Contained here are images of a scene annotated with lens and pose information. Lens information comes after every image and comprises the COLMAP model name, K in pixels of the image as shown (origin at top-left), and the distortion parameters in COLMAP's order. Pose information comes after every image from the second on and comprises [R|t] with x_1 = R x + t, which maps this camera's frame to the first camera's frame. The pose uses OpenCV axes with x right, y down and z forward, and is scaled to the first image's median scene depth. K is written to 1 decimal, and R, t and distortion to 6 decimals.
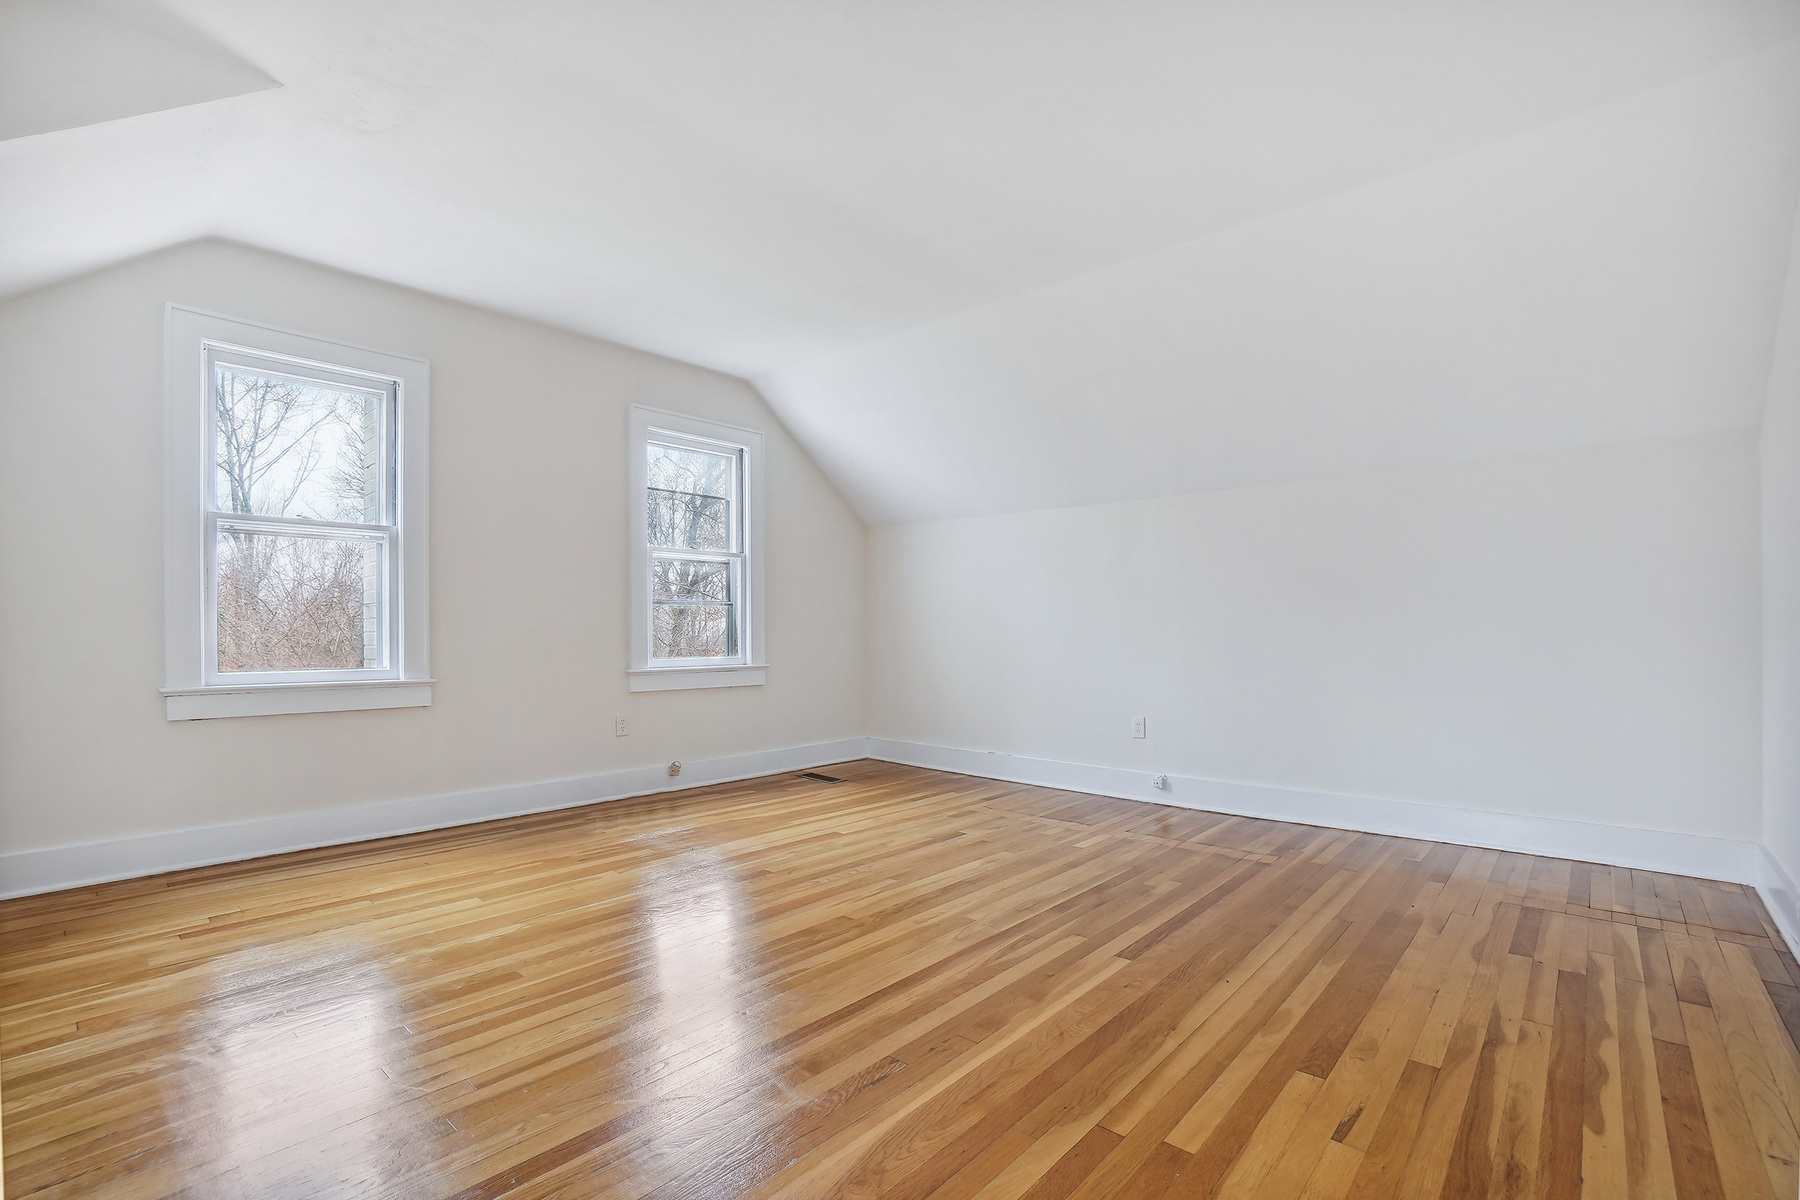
lens RADIAL K [[800.6, 0, 848.6], [0, 800.6, 629.1], [0, 0, 1]] dist [-0.037101, 0.001402]
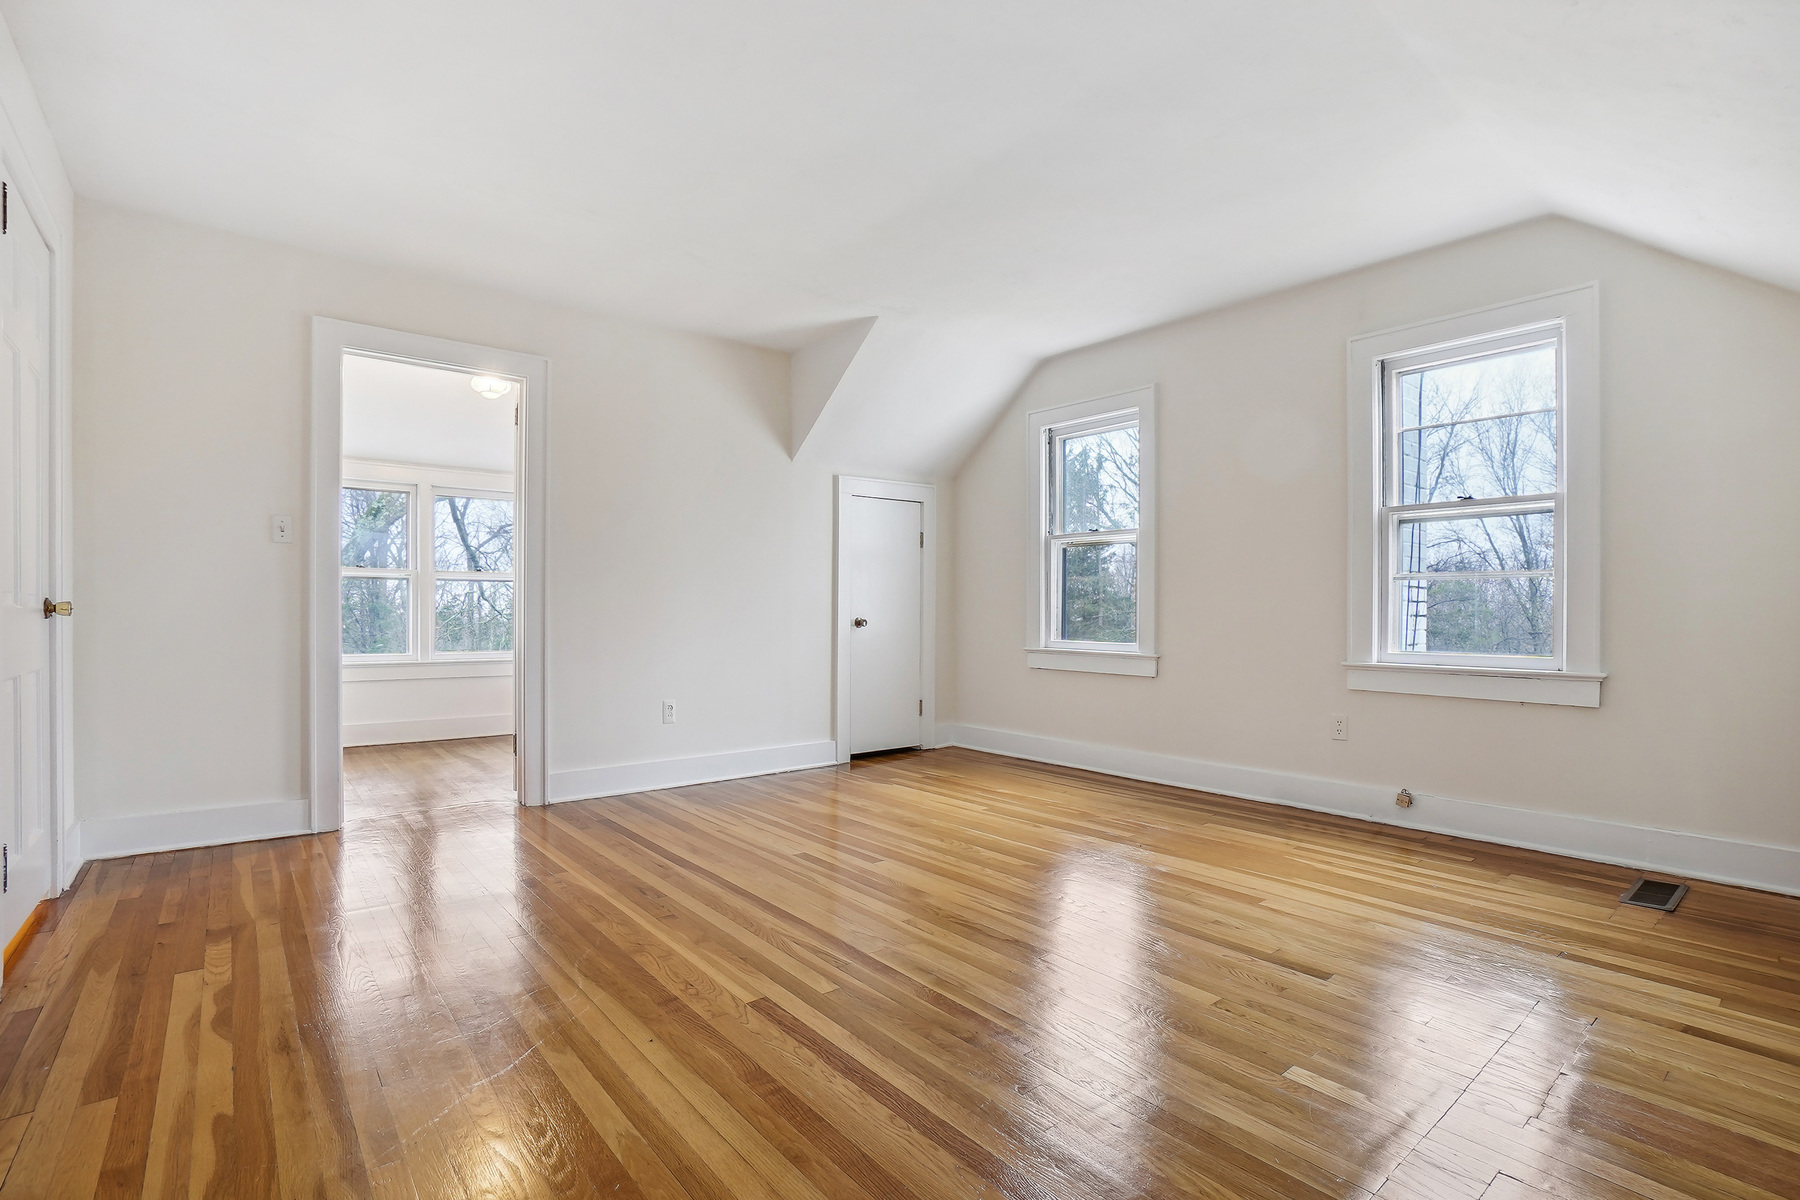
lens RADIAL K [[800.6, 0, 895.3], [0, 800.6, 610.8], [0, 0, 1]] dist [-0.037101, 0.001402]
pose [[-0.097746, -0.002042, -0.995209, 0.776424], [0.000382, 0.999998, -0.002090, -0.001025], [0.995211, -0.000585, -0.097745, 0.809627]]
